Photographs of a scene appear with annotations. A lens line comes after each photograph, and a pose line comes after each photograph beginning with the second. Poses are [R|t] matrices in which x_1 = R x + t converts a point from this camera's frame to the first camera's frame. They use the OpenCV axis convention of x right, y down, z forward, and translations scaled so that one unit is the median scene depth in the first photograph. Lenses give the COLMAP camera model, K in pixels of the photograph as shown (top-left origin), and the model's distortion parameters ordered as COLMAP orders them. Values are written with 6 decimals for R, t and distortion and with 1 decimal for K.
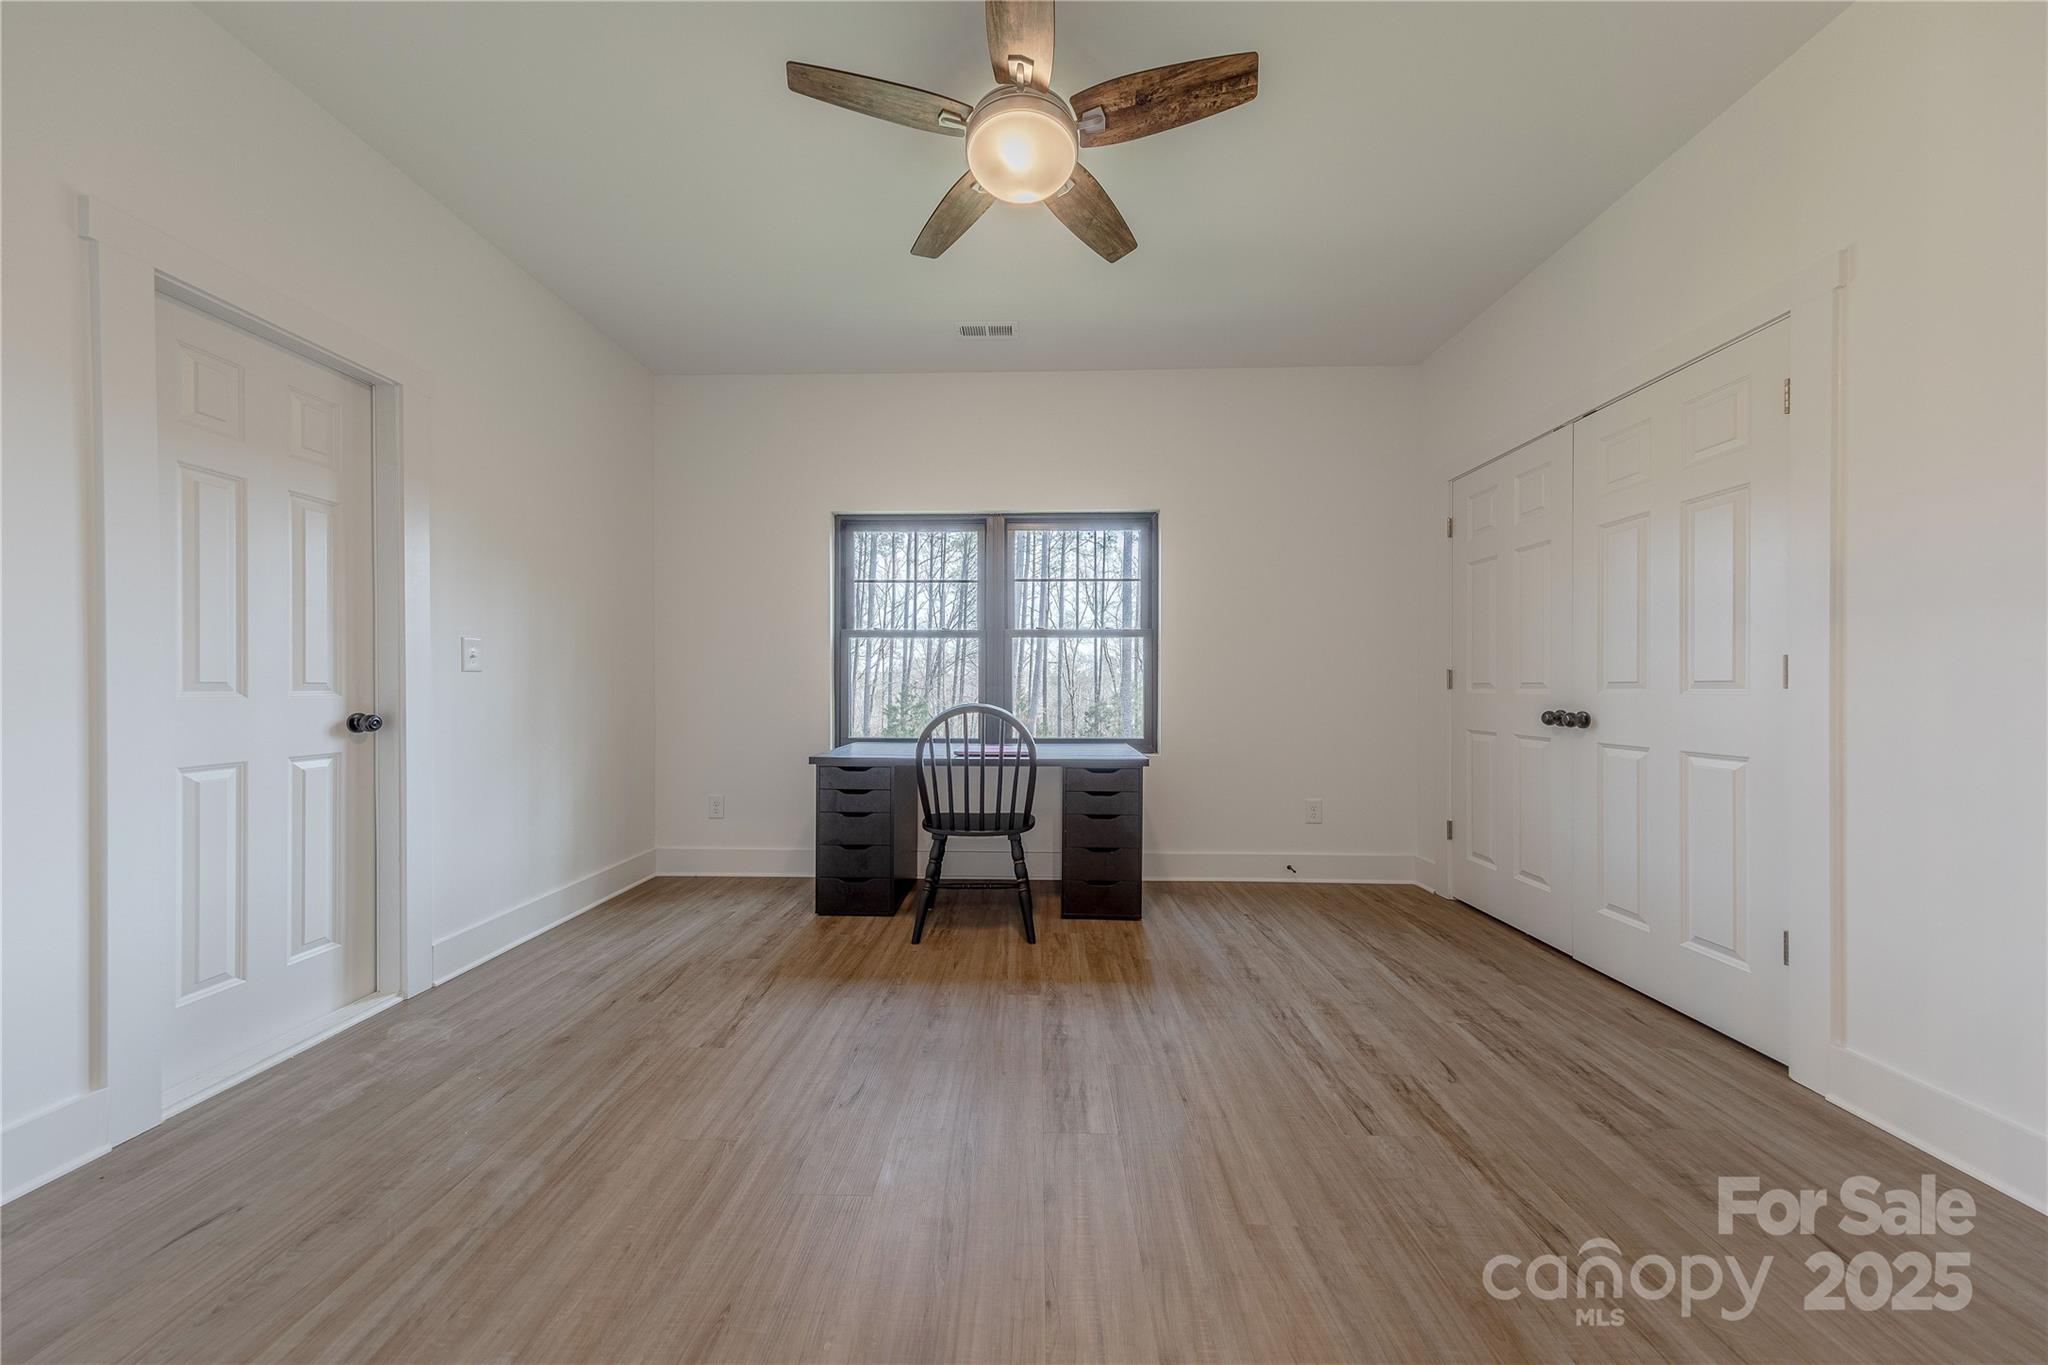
lens RADIAL K [[645.6, 0, 1023.5], [0, 645.6, 685.7], [0, 0, 1]] dist [0.011494, -0.002119]
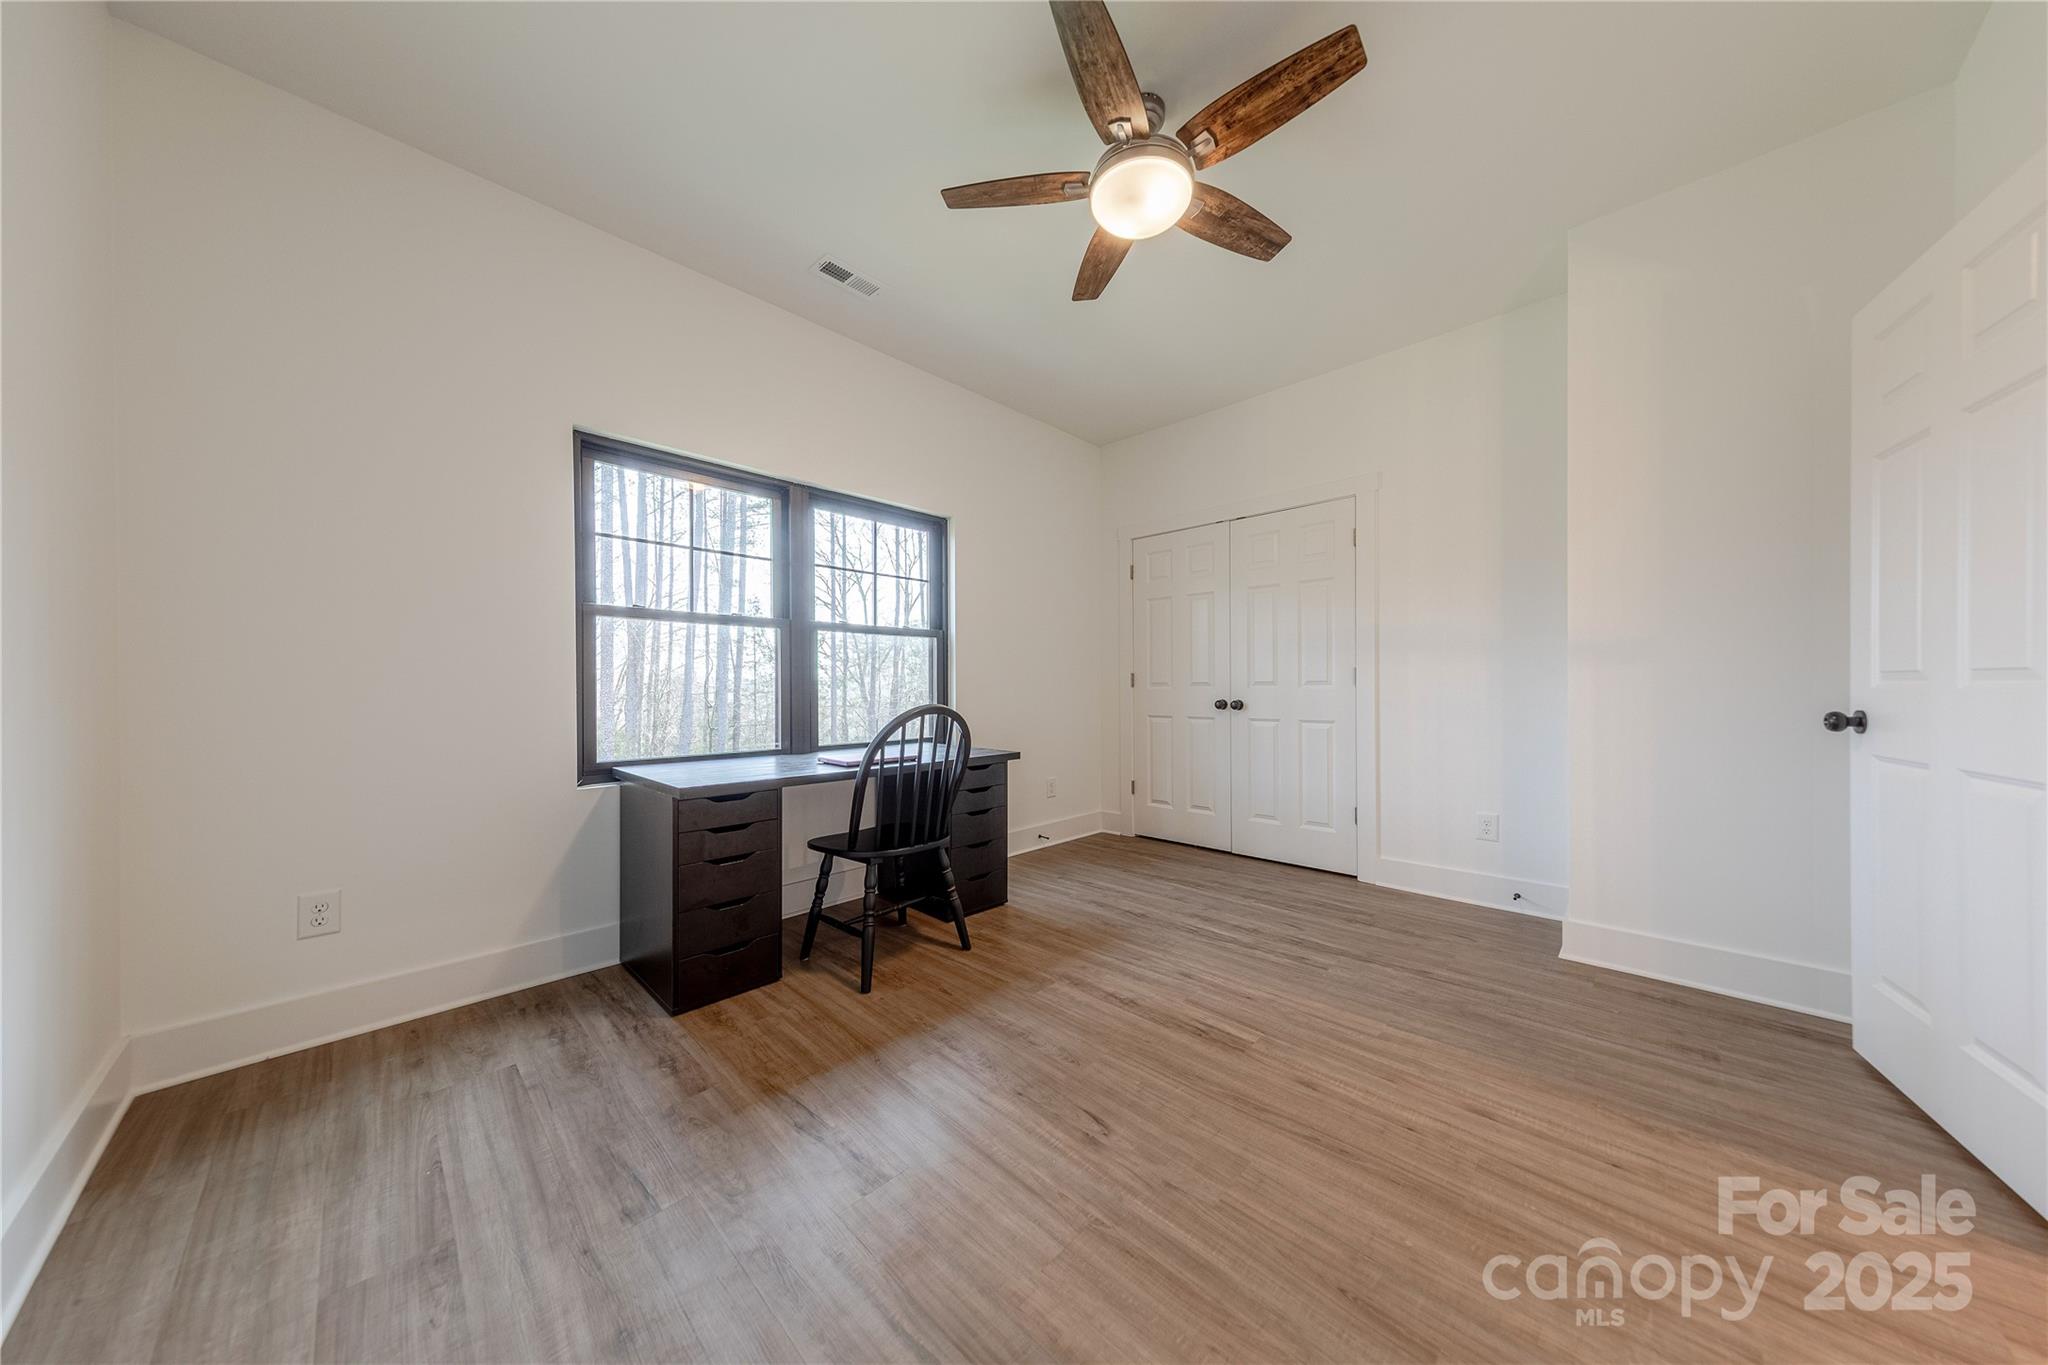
lens RADIAL K [[641.4, 0, 1024.2], [0, 641.4, 688.1], [0, 0, 1]] dist [0.012493, -0.002076]
pose [[0.676722, -0.005584, 0.736217, -0.650201], [0.004341, 0.999984, 0.003594, 0.001583], [-0.736226, 0.000764, 0.676735, 0.287272]]
